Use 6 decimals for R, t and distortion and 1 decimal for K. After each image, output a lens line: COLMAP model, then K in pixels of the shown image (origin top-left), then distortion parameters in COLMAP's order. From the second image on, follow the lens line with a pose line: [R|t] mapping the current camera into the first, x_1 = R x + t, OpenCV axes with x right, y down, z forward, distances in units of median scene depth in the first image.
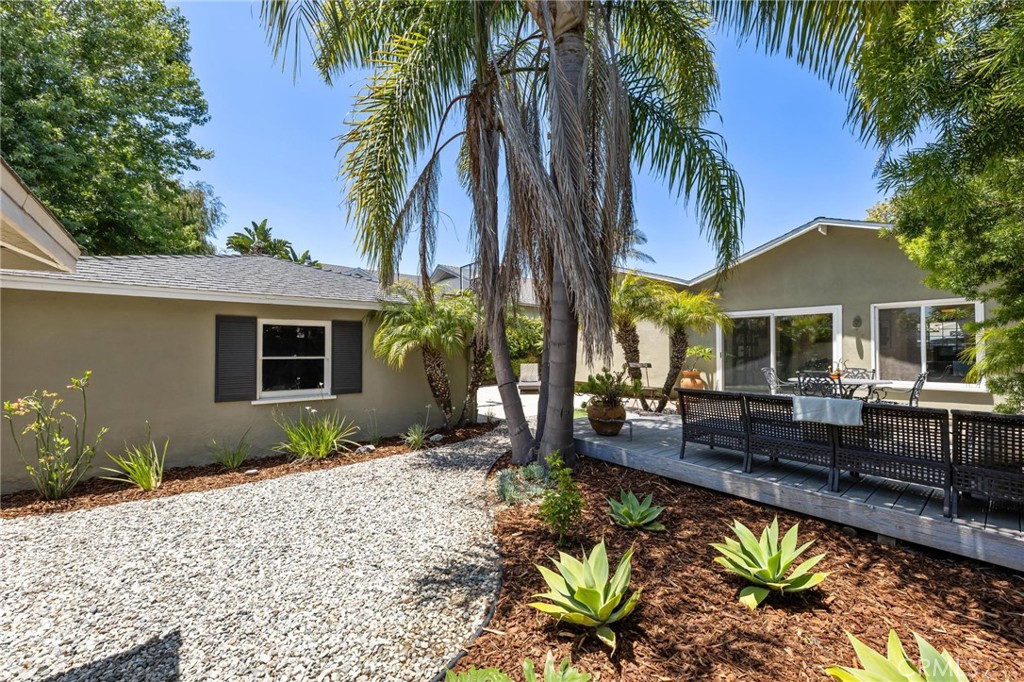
lens RADIAL K [[411.1, 0, 508.2], [0, 411.1, 348.6], [0, 0, 1]] dist [0.000709, 0.000150]
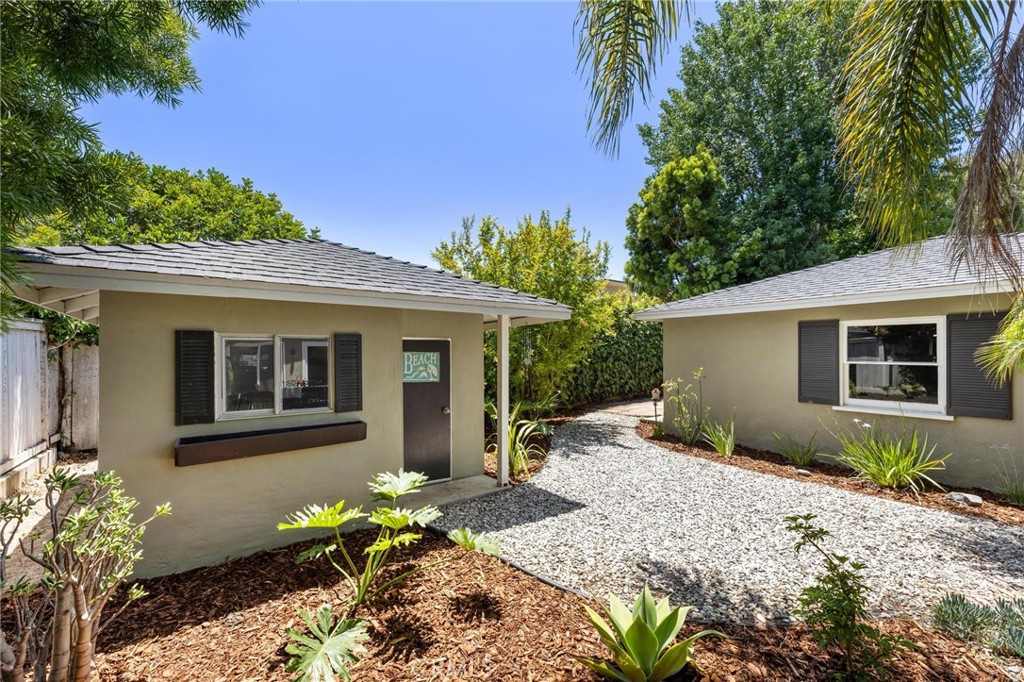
lens RADIAL K [[411.1, 0, 508.2], [0, 411.1, 348.6], [0, 0, 1]] dist [0.000709, 0.000150]
pose [[-0.060938, -0.006098, -0.998123, 0.422922], [0.005032, 0.999967, -0.006417, -0.007169], [0.998129, -0.005414, -0.060905, 0.299024]]
